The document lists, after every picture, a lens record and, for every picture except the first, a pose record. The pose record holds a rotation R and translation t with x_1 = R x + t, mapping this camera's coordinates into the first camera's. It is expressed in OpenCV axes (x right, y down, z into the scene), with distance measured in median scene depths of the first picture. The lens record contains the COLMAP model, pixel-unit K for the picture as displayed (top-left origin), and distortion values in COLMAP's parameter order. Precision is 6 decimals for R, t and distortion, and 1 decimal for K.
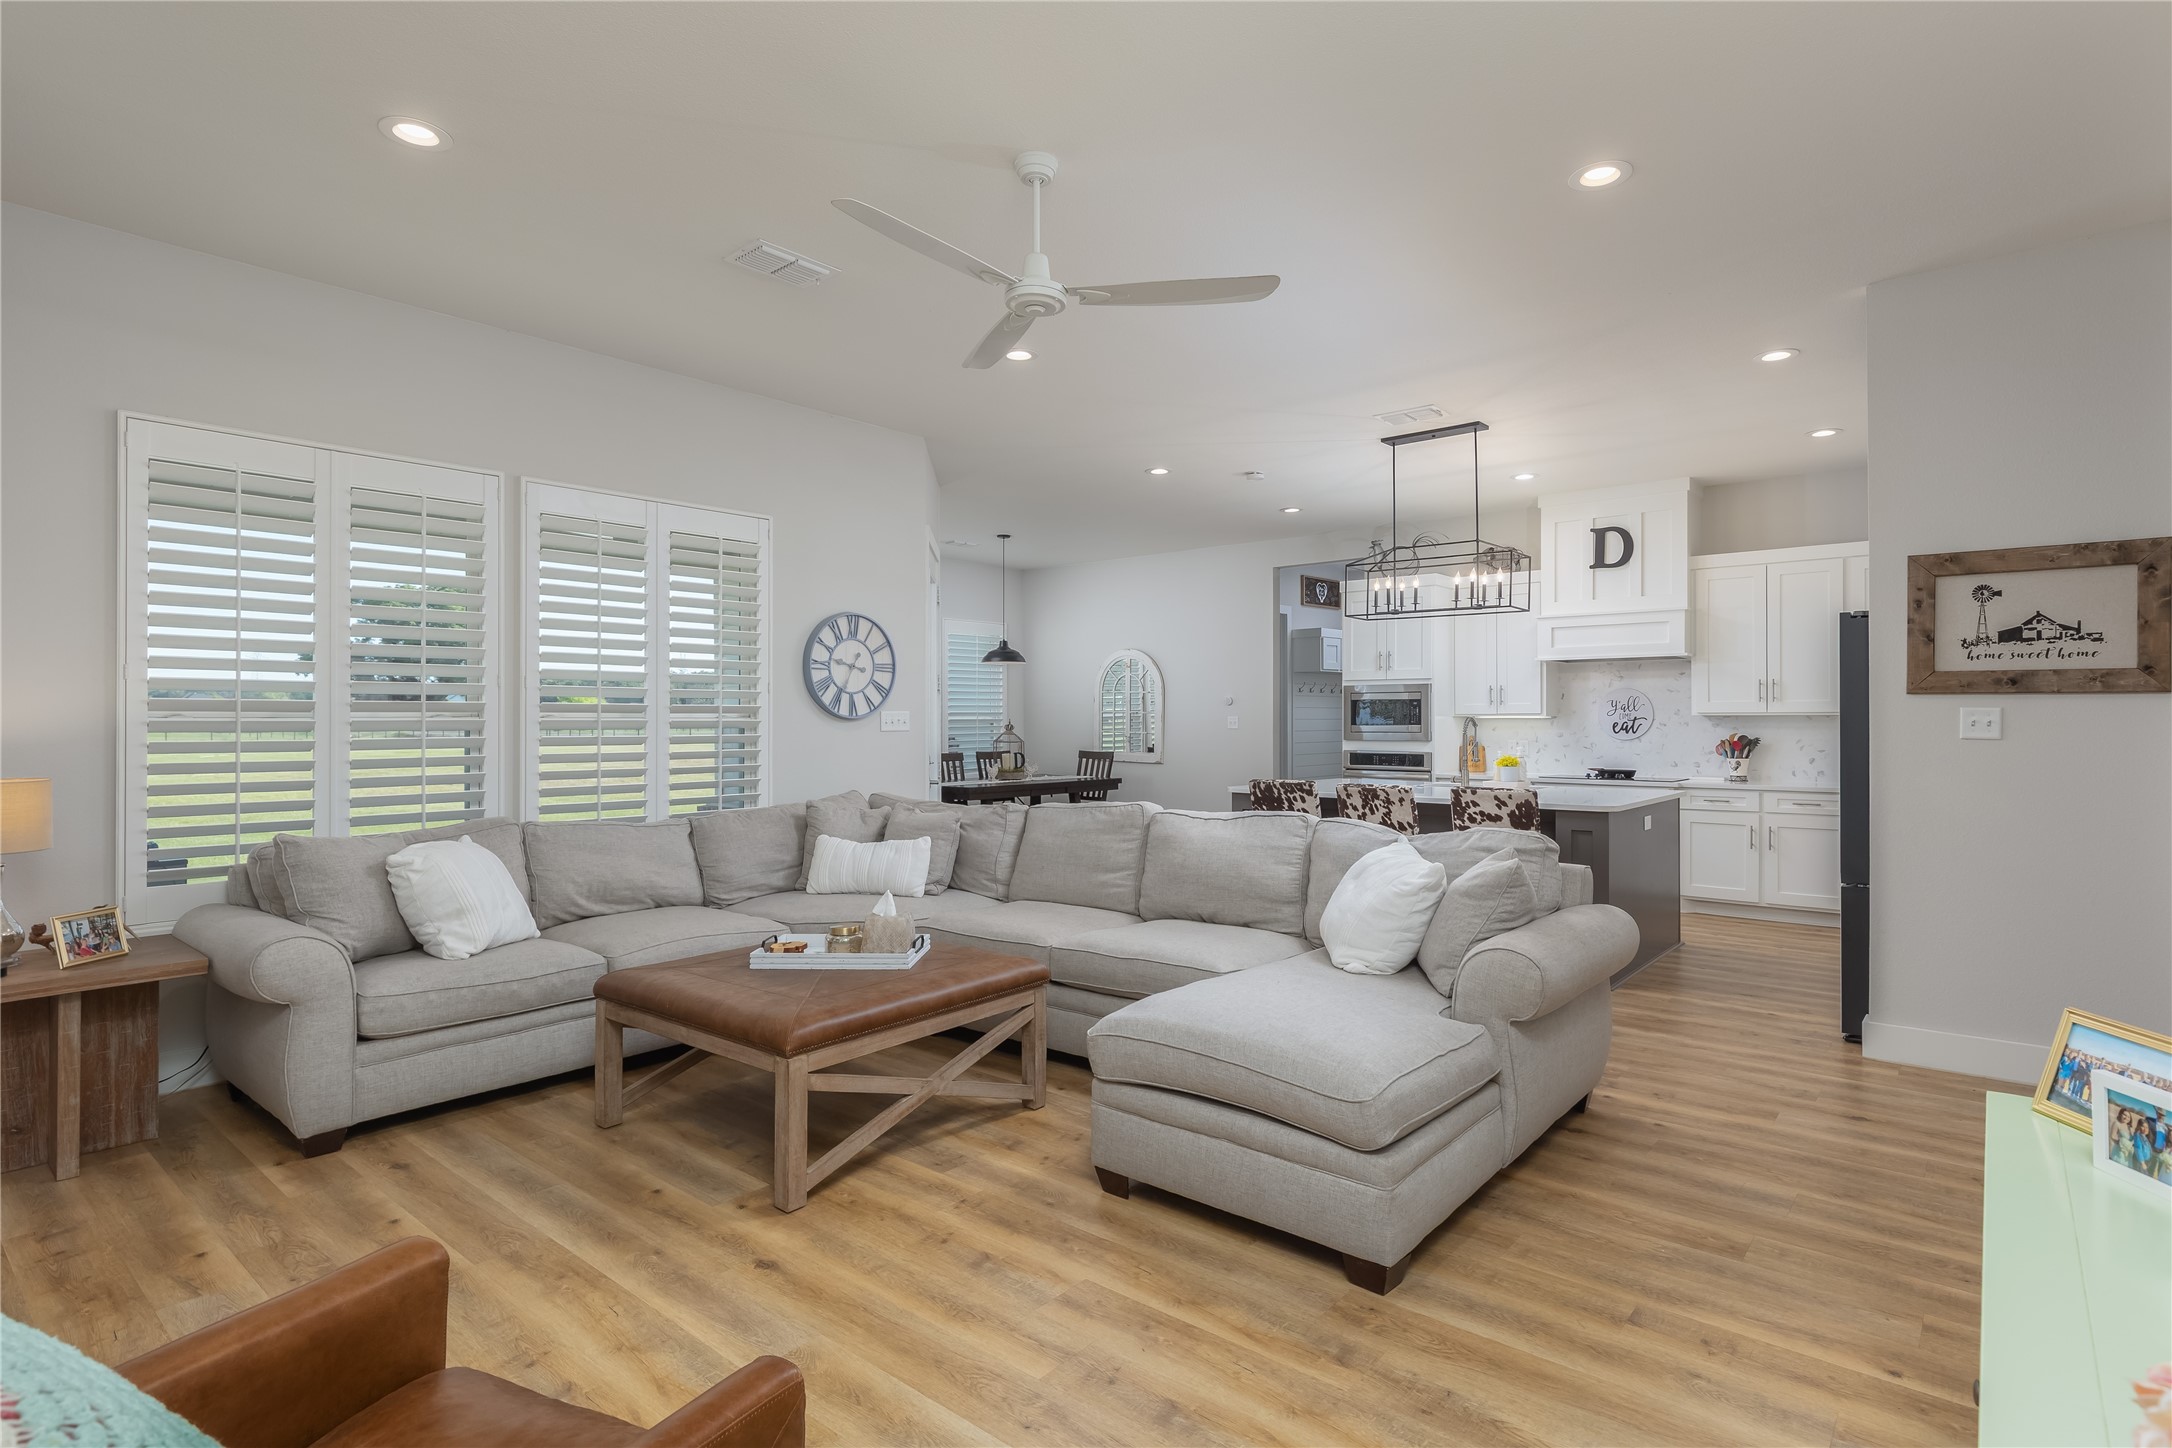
lens RADIAL K [[1100.2, 0, 1092.7], [0, 1100.2, 714.8], [0, 0, 1]] dist [0.016561, -0.000072]
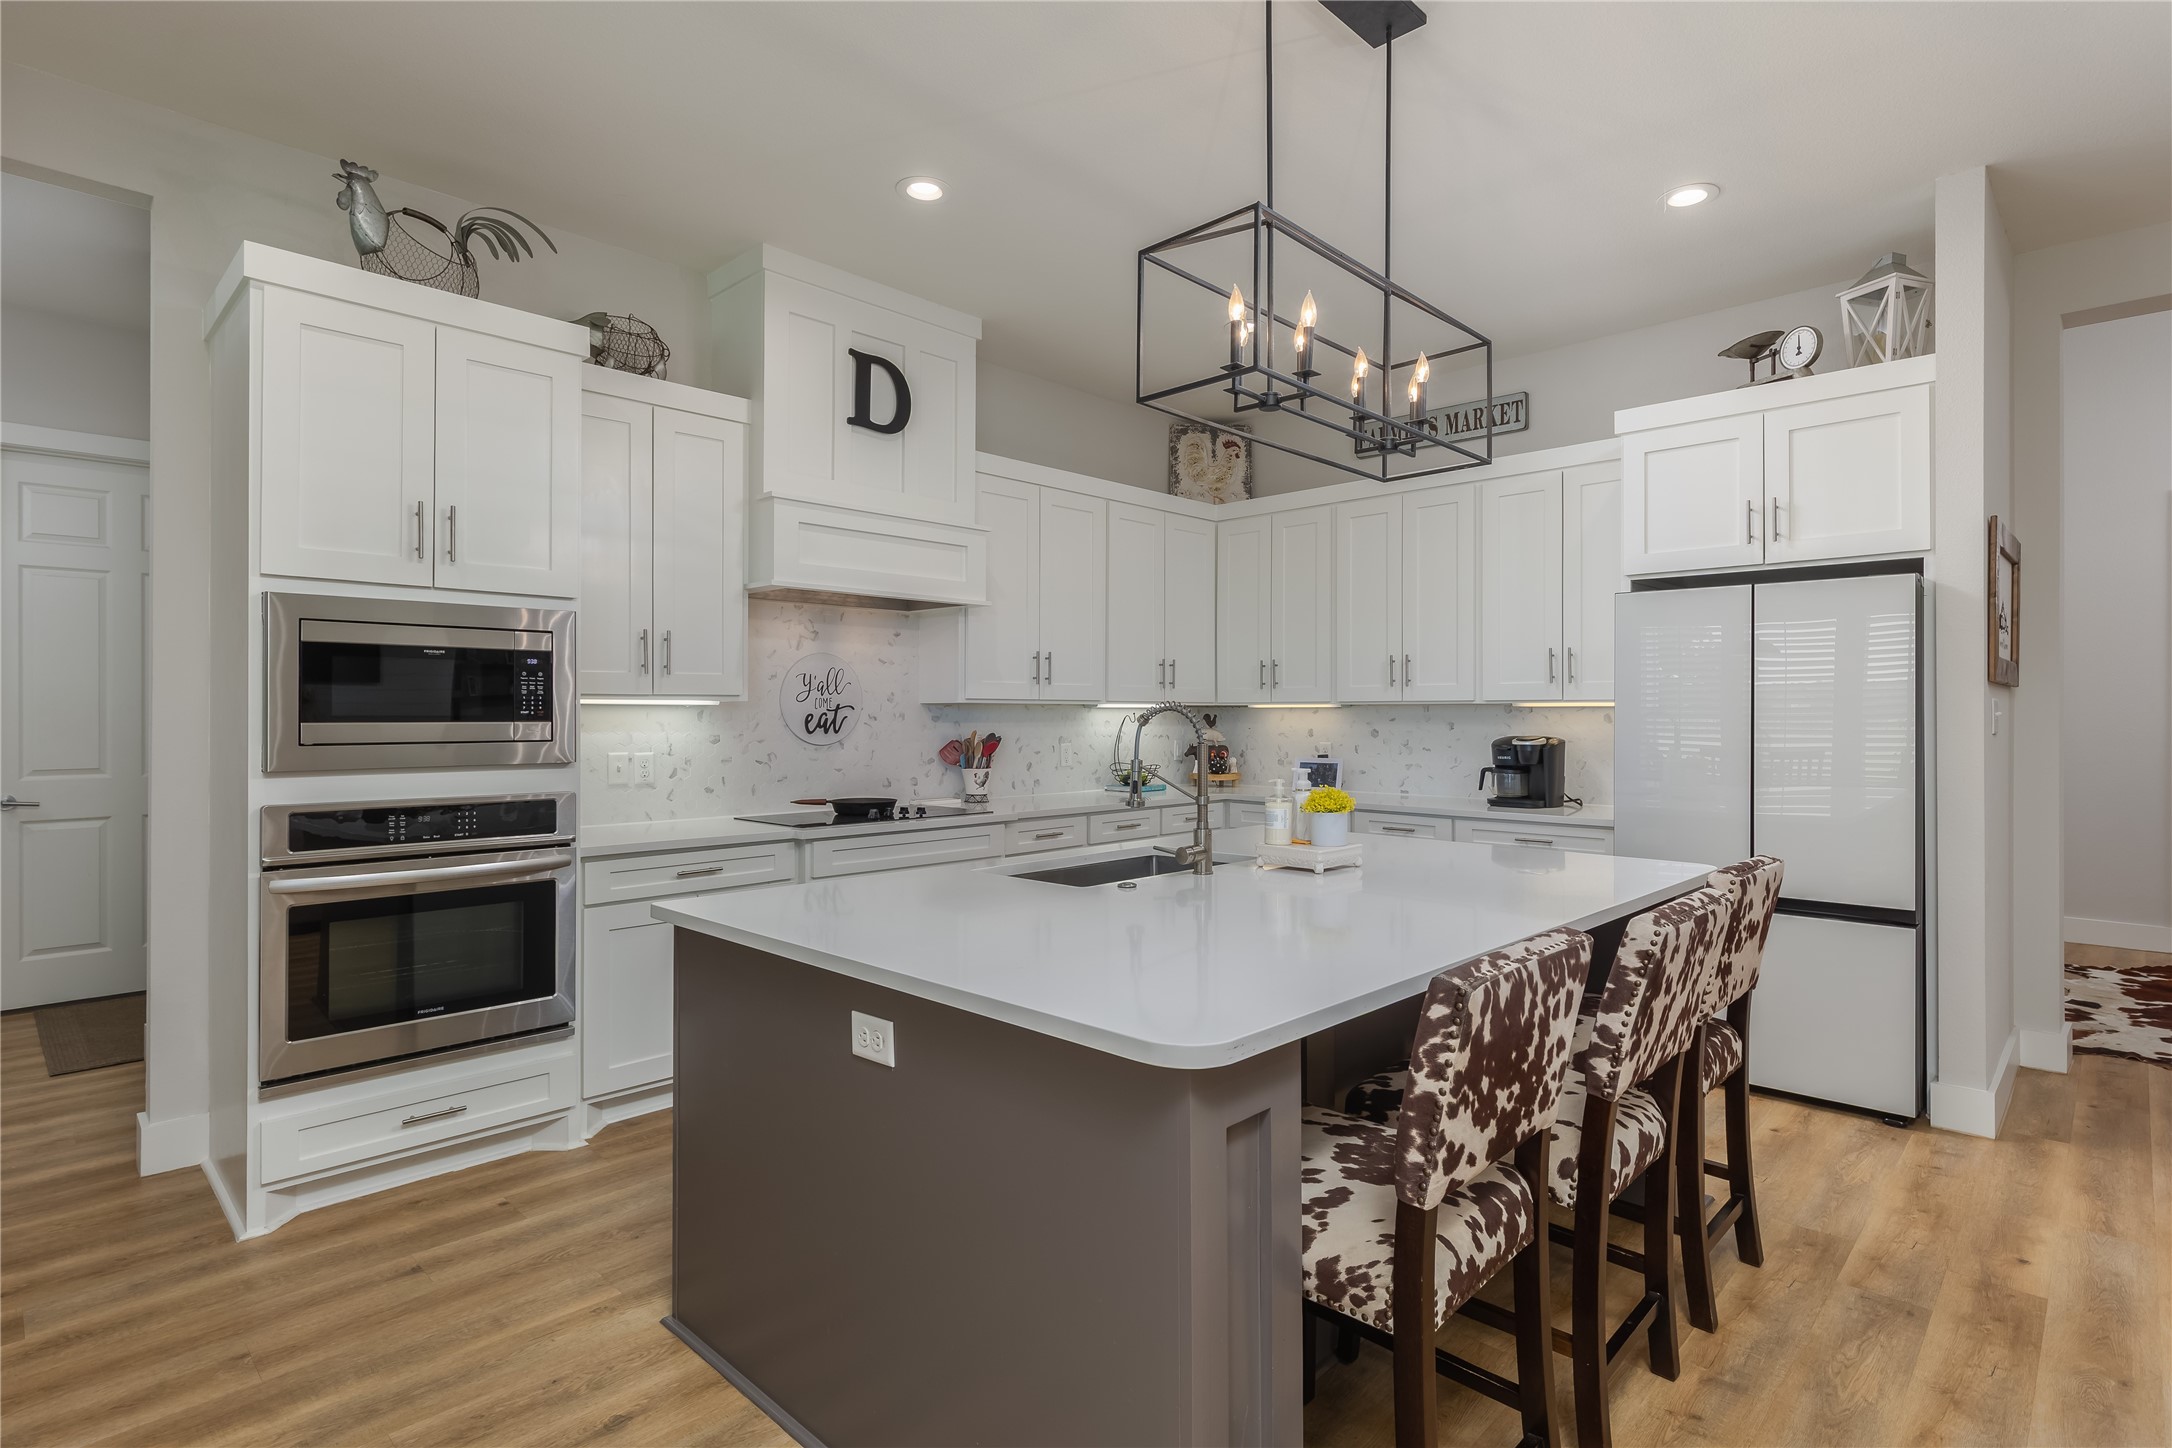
lens RADIAL K [[1074.7, 0, 1091.7], [0, 1074.7, 719.4], [0, 0, 1]] dist [0.003727, 0.001102]
pose [[0.075229, -0.004746, 0.997155, -0.059685], [-0.007336, 0.999959, 0.005313, 0.006319], [-0.997139, -0.007714, 0.075192, 0.918516]]
